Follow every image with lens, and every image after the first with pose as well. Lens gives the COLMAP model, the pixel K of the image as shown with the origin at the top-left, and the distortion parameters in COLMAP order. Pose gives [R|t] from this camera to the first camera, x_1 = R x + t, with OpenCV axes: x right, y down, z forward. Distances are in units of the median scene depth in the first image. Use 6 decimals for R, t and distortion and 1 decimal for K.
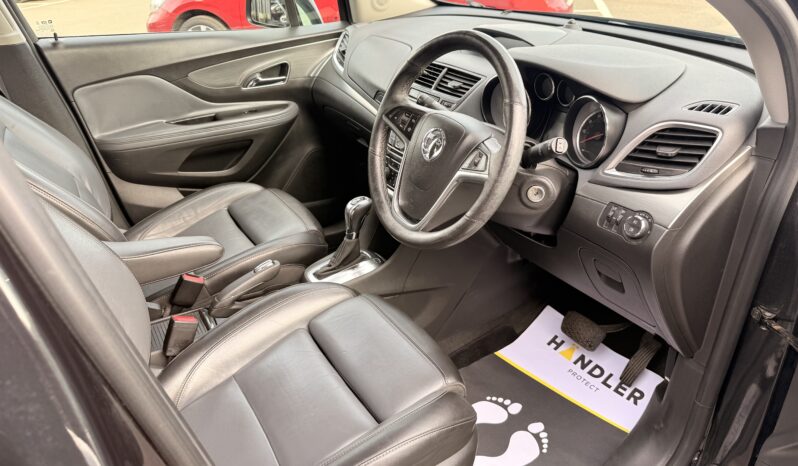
lens RADIAL K [[562.8, 0, 399.0], [0, 562.8, 233.0], [0, 0, 1]] dist [0.077402, -0.050371]
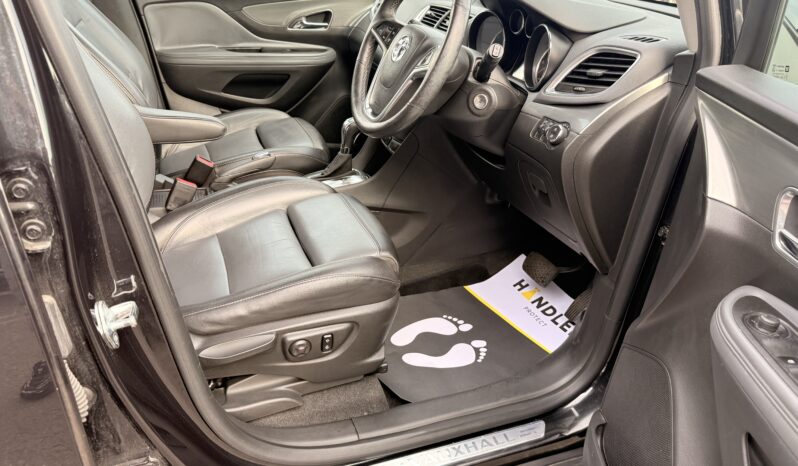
lens RADIAL K [[562.7, 0, 399.0], [0, 562.7, 233.0], [0, 0, 1]] dist [0.128574, -0.107645]
pose [[0.980032, 0.157409, -0.121493, 0.197927], [-0.160788, 0.986816, -0.018468, 0.184009], [0.116984, 0.037634, 0.992420, -0.119812]]
